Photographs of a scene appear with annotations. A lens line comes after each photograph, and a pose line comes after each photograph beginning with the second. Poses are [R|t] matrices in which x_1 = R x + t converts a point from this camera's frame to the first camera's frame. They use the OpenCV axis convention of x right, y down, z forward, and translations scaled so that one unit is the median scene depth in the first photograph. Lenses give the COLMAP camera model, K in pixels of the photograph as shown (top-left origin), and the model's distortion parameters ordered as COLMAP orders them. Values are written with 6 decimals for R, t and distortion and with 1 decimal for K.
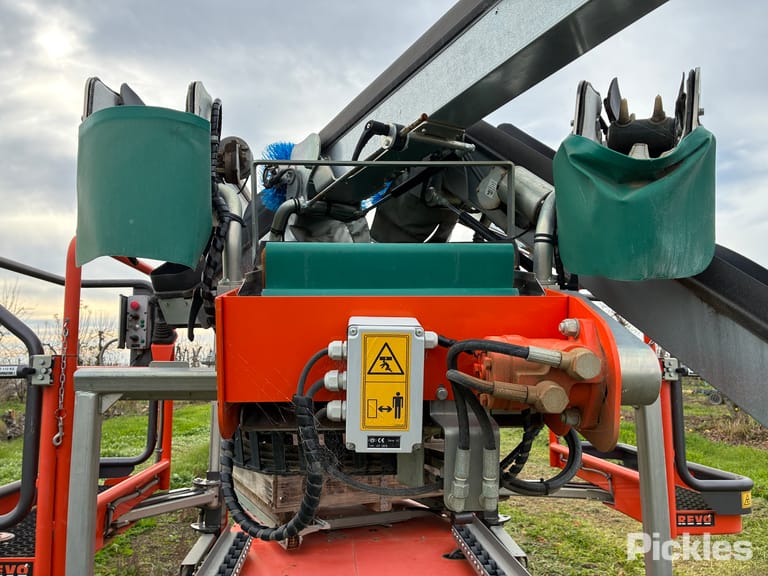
lens RADIAL K [[581.4, 0, 379.0], [0, 581.4, 283.7], [0, 0, 1]] dist [0.047676, -0.067206]
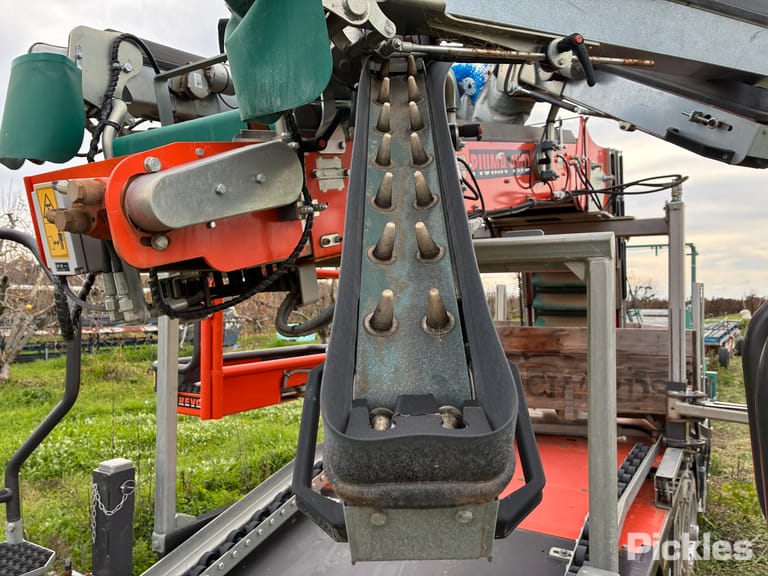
lens RADIAL K [[581.4, 0, 386.0], [0, 581.4, 285.4], [0, 0, 1]] dist [0.047676, -0.067206]
pose [[0.814236, -0.003572, -0.580523, 0.879401], [0.073445, 0.992580, 0.096906, 0.144387], [0.575870, -0.121541, 0.808457, 0.194417]]
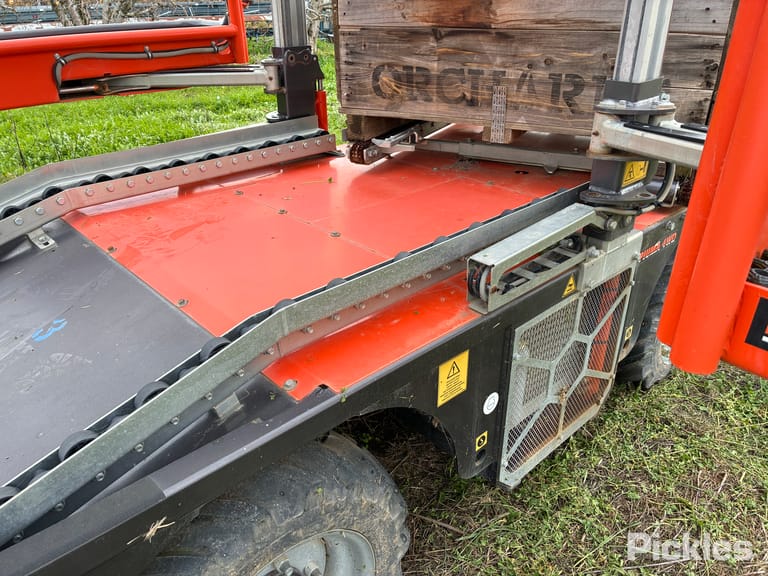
lens RADIAL K [[581.4, 0, 381.2], [0, 581.4, 286.5], [0, 0, 1]] dist [0.047676, -0.067206]
pose [[0.611089, 0.358986, -0.705478, 1.140544], [0.127876, 0.834770, 0.535544, 0.466103], [0.781164, -0.417479, 0.464213, 1.518234]]
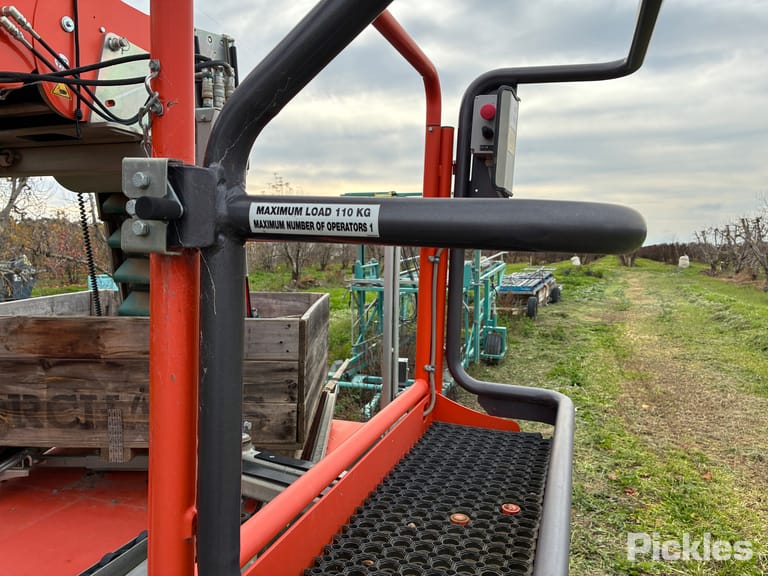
lens RADIAL K [[581.4, 0, 383.5], [0, 581.4, 280.9], [0, 0, 1]] dist [0.047676, -0.067206]
pose [[0.920048, 0.038367, -0.389923, 1.343199], [0.041514, 0.980046, 0.194387, 0.263690], [0.389601, -0.195033, 0.900096, 1.619526]]
